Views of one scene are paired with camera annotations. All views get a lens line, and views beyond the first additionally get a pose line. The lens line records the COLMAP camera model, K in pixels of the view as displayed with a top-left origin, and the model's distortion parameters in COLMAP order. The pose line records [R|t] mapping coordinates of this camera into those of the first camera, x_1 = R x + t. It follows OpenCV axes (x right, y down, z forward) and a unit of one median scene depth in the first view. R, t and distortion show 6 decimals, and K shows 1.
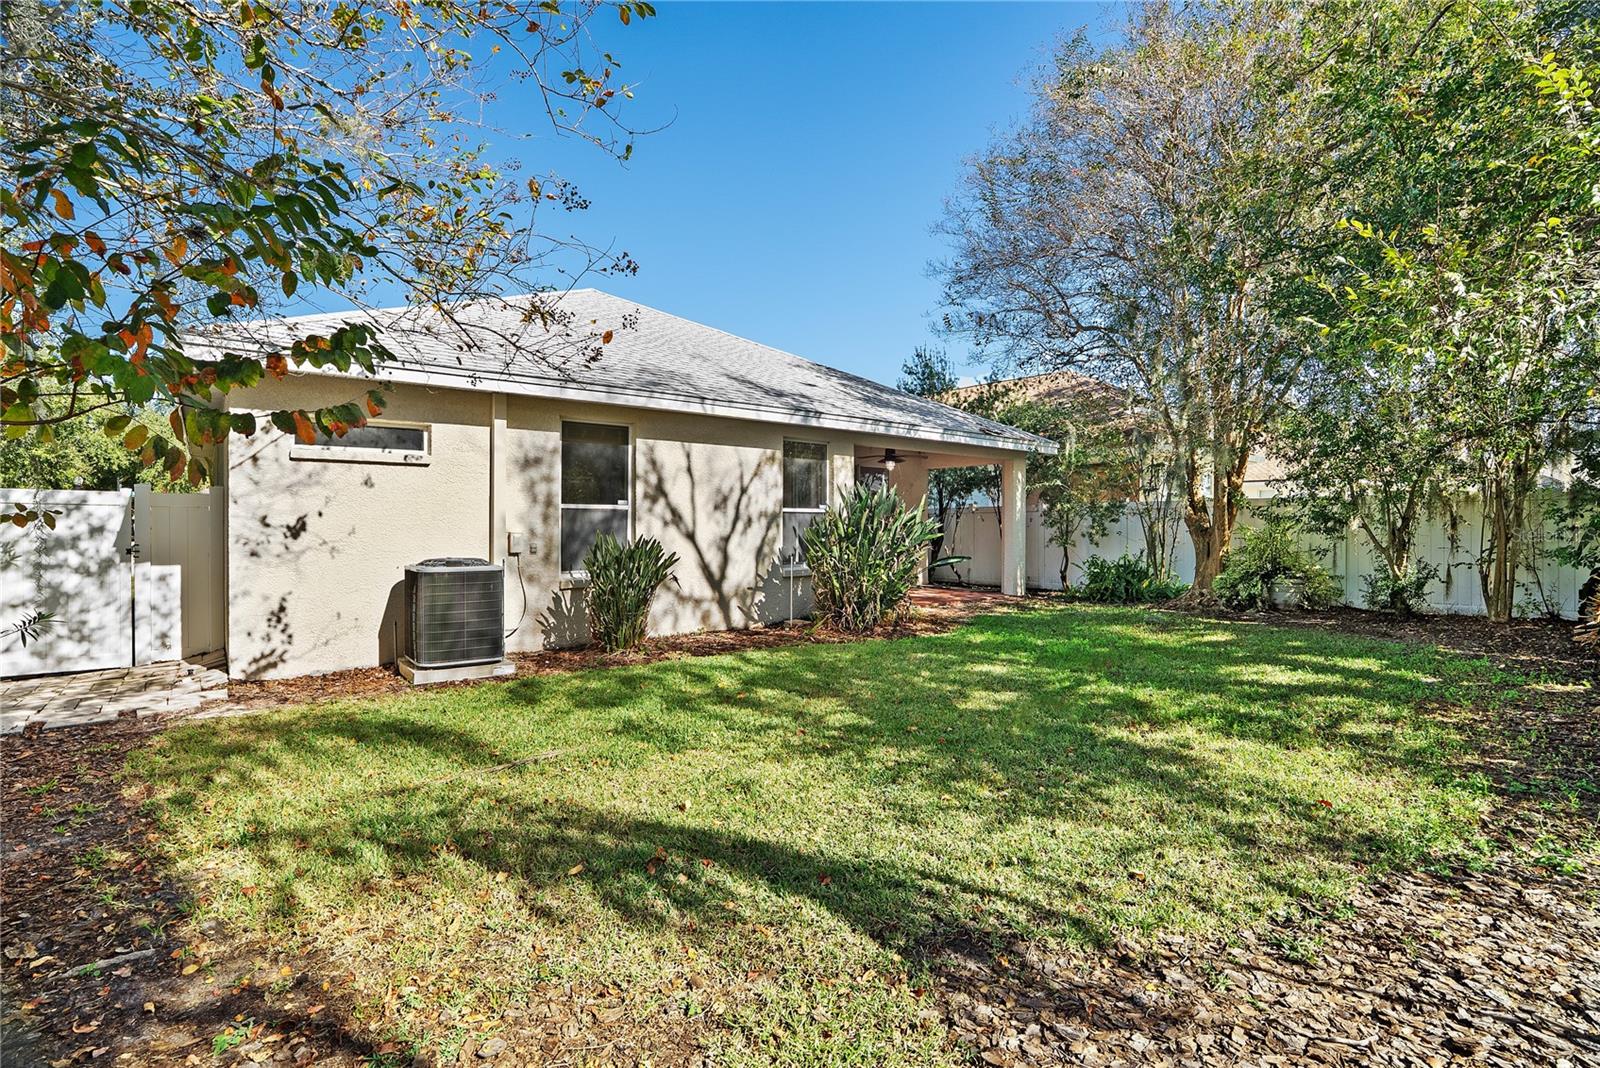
lens RADIAL K [[733.1, 0, 800.7], [0, 733.1, 529.5], [0, 0, 1]] dist [-0.004450, 0.002140]
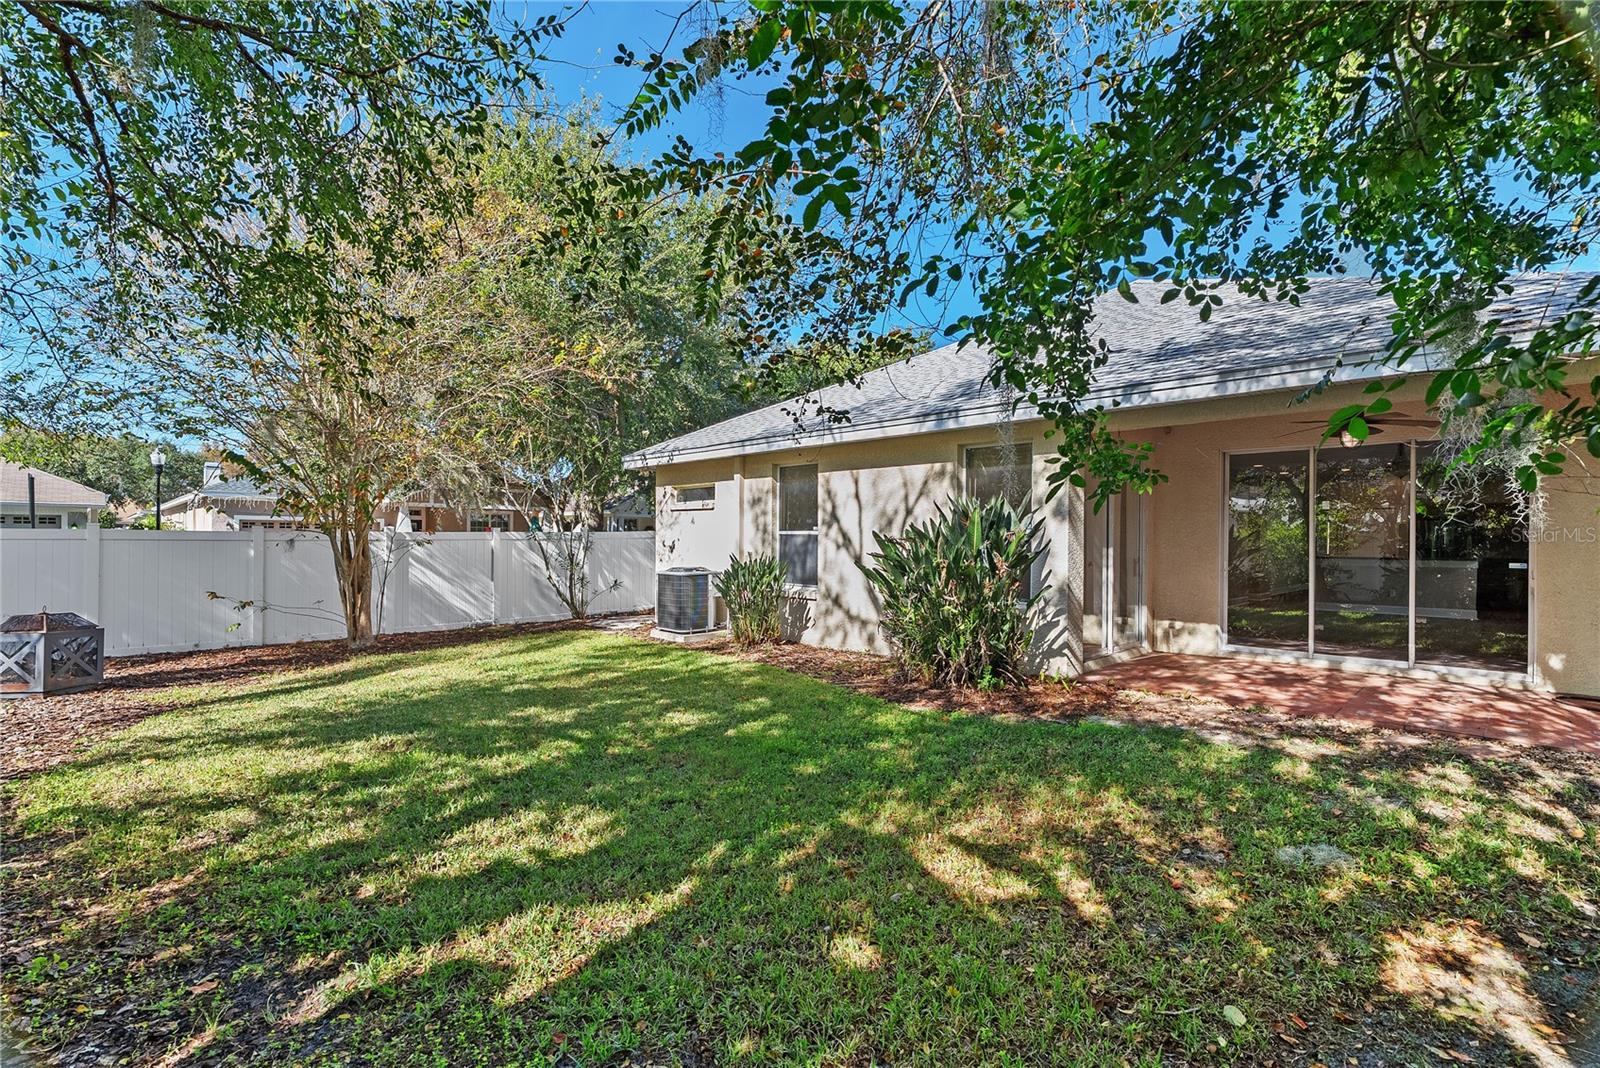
lens RADIAL K [[733.1, 0, 800.7], [0, 733.1, 537.2], [0, 0, 1]] dist [-0.004450, 0.002140]
pose [[0.111822, -0.000959, -0.993728, 0.887262], [-0.008873, 0.999959, -0.001963, -0.019245], [0.993689, 0.009037, 0.111809, 0.813937]]
